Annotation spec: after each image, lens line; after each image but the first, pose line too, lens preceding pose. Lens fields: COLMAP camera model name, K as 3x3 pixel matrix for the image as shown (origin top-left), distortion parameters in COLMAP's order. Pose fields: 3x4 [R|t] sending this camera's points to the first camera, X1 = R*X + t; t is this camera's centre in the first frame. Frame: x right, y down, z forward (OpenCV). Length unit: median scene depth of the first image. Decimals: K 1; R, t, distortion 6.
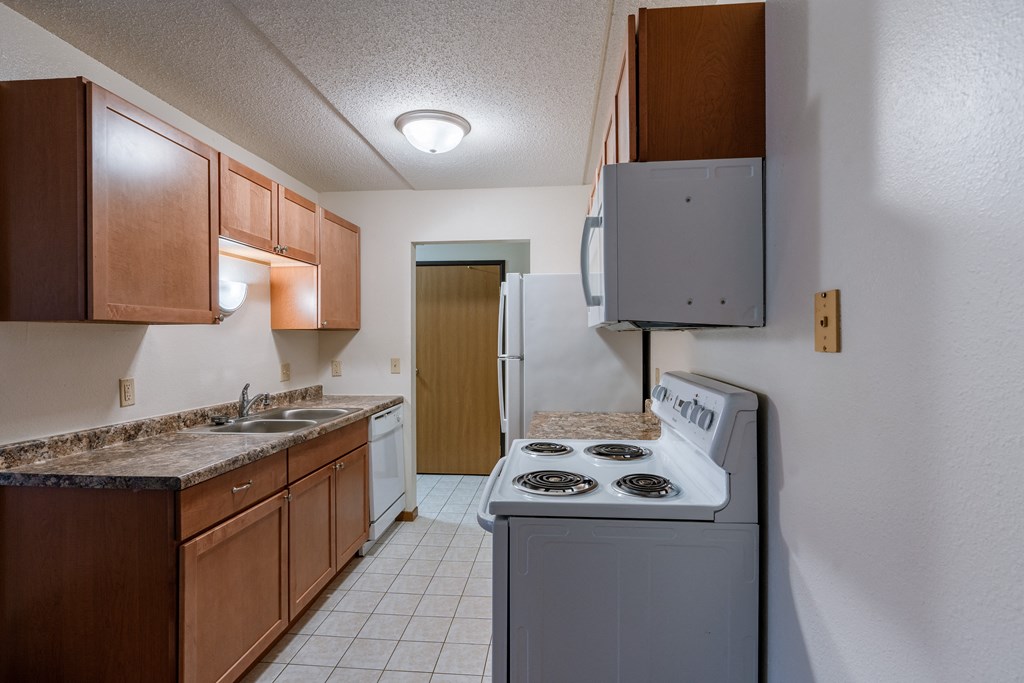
lens RADIAL K [[499.4, 0, 521.5], [0, 499.4, 342.1], [0, 0, 1]] dist [-0.008290, 0.002076]
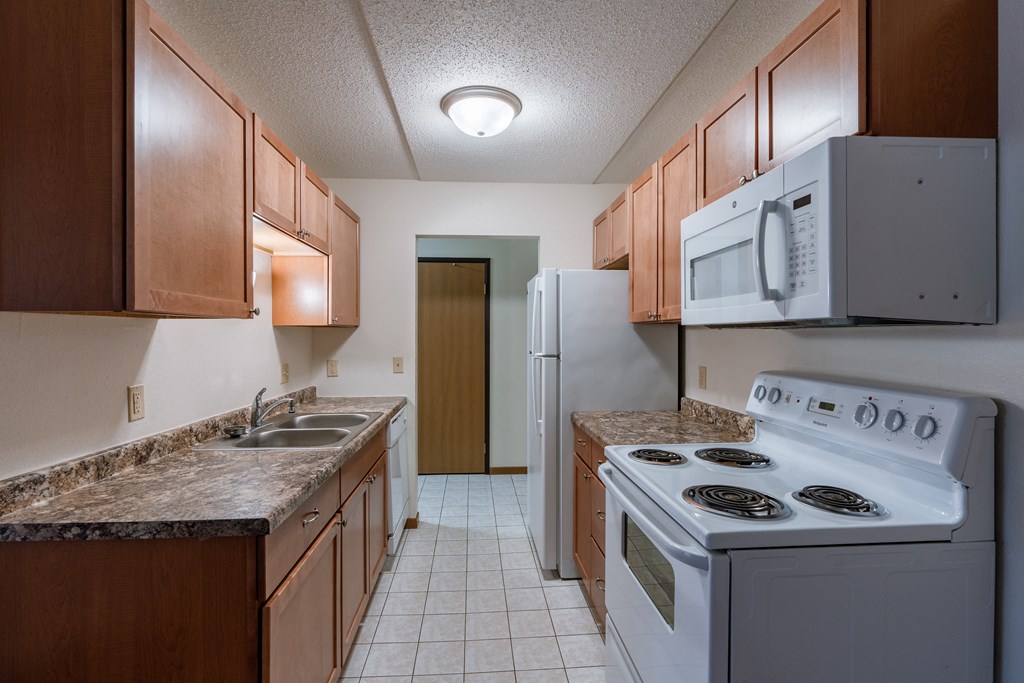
lens RADIAL K [[461.0, 0, 509.2], [0, 461.0, 339.0], [0, 0, 1]] dist [-0.010837, 0.002580]
pose [[0.988693, 0.001088, 0.149949, -0.314817], [-0.000823, 0.999998, -0.001831, -0.001005], [-0.149951, 0.001687, 0.988692, 0.184938]]
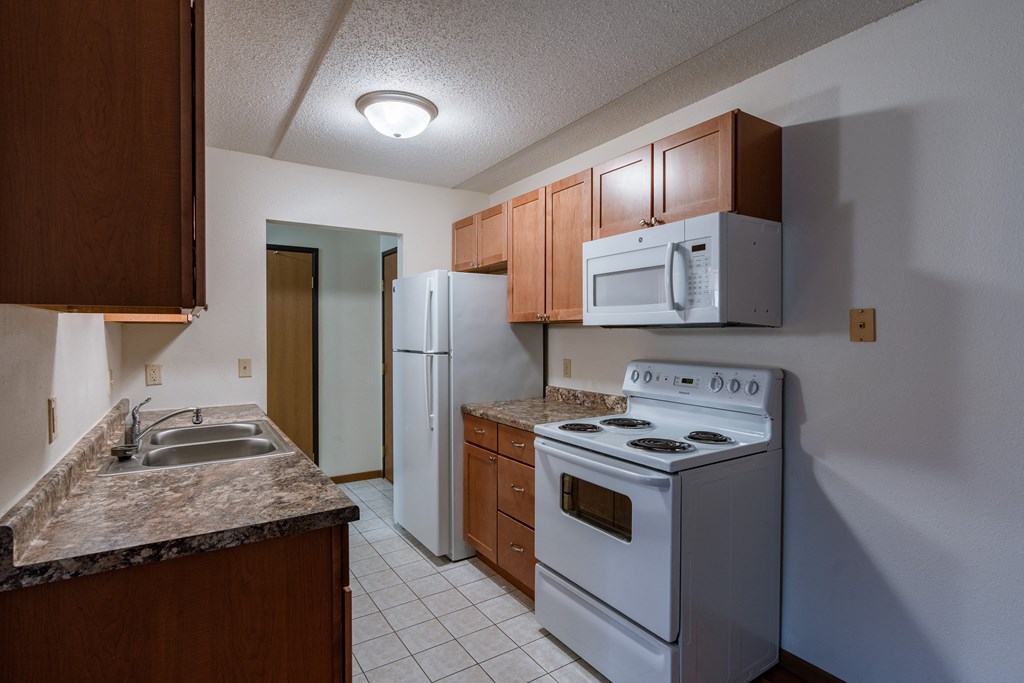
lens RADIAL K [[499.4, 0, 513.9], [0, 499.4, 340.7], [0, 0, 1]] dist [-0.008290, 0.002076]
pose [[0.792533, -0.007221, 0.609786, -0.720570], [0.004691, 0.999972, 0.005745, 0.000056], [-0.609811, -0.001692, 0.792545, 0.147936]]
